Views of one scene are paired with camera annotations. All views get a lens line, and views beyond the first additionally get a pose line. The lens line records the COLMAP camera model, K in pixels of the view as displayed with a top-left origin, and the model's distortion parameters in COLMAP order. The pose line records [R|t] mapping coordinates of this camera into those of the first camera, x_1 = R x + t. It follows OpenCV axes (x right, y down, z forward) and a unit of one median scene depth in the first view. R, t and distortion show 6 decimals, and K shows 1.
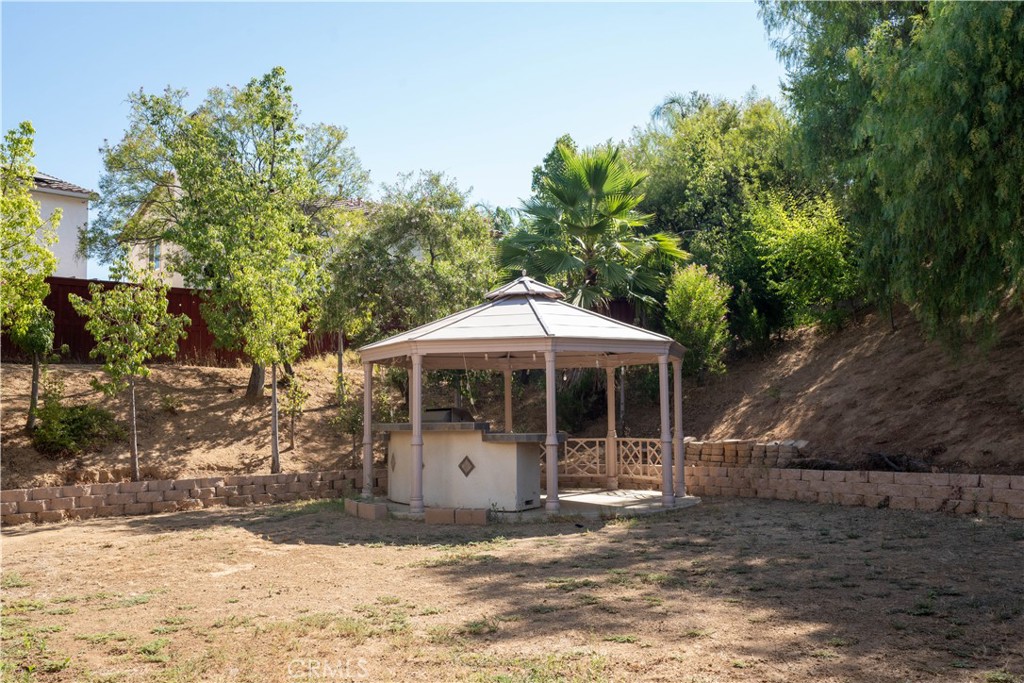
lens RADIAL K [[1007.5, 0, 507.4], [0, 1007.5, 344.4], [0, 0, 1]] dist [-0.065608, 0.168493]
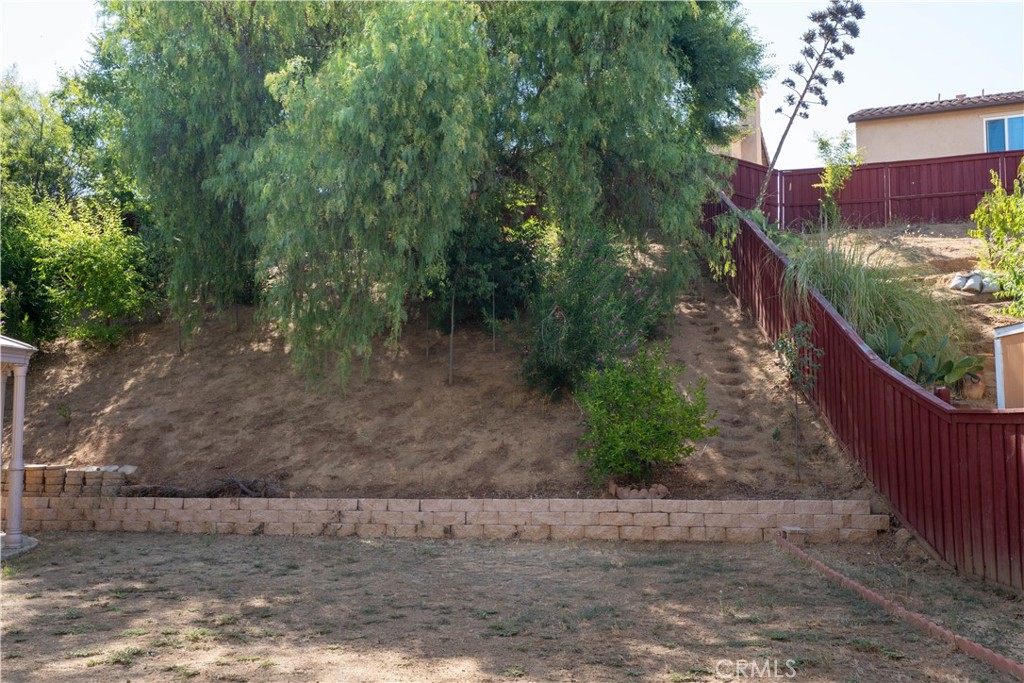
lens RADIAL K [[1007.5, 0, 507.4], [0, 1007.5, 344.4], [0, 0, 1]] dist [-0.065608, 0.168493]
pose [[0.657917, 0.081936, 0.748620, -0.185449], [-0.068822, 0.996446, -0.048577, 0.004867], [-0.749939, -0.019562, 0.661218, 0.130012]]
